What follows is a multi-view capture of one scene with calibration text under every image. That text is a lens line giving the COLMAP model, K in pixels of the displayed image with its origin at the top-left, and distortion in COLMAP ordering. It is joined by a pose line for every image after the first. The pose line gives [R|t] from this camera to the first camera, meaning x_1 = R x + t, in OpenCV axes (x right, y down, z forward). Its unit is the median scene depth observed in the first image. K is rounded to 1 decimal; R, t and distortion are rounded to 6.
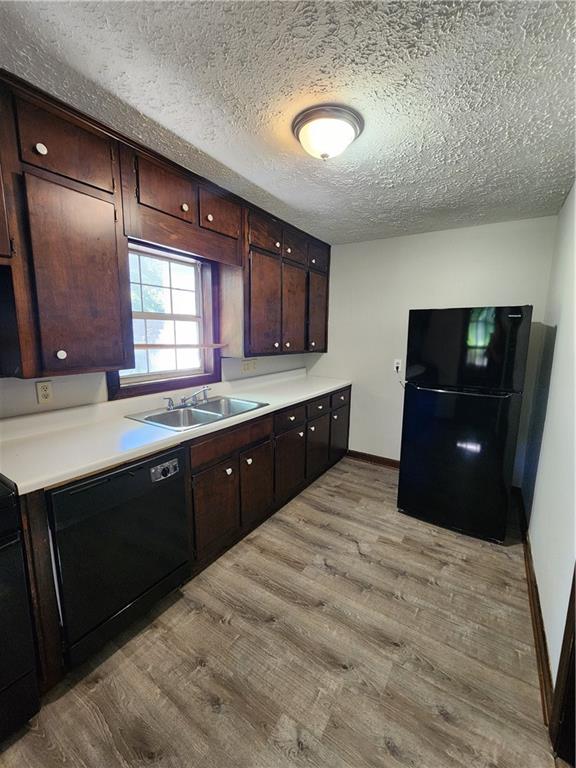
lens RADIAL K [[314.9, 0, 293.8], [0, 314.9, 382.2], [0, 0, 1]] dist [-0.000950, 0.000037]
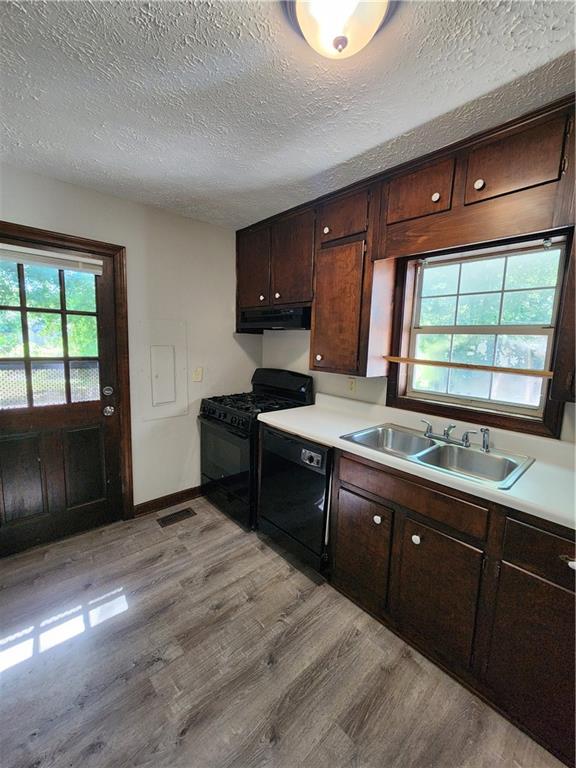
lens RADIAL K [[314.9, 0, 294.8], [0, 314.9, 381.7], [0, 0, 1]] dist [-0.000950, 0.000037]
pose [[-0.239620, 0.103707, -0.965312, 0.719496], [-0.192359, 0.969496, 0.151906, -0.167201], [0.951620, 0.222086, -0.212362, 1.122187]]
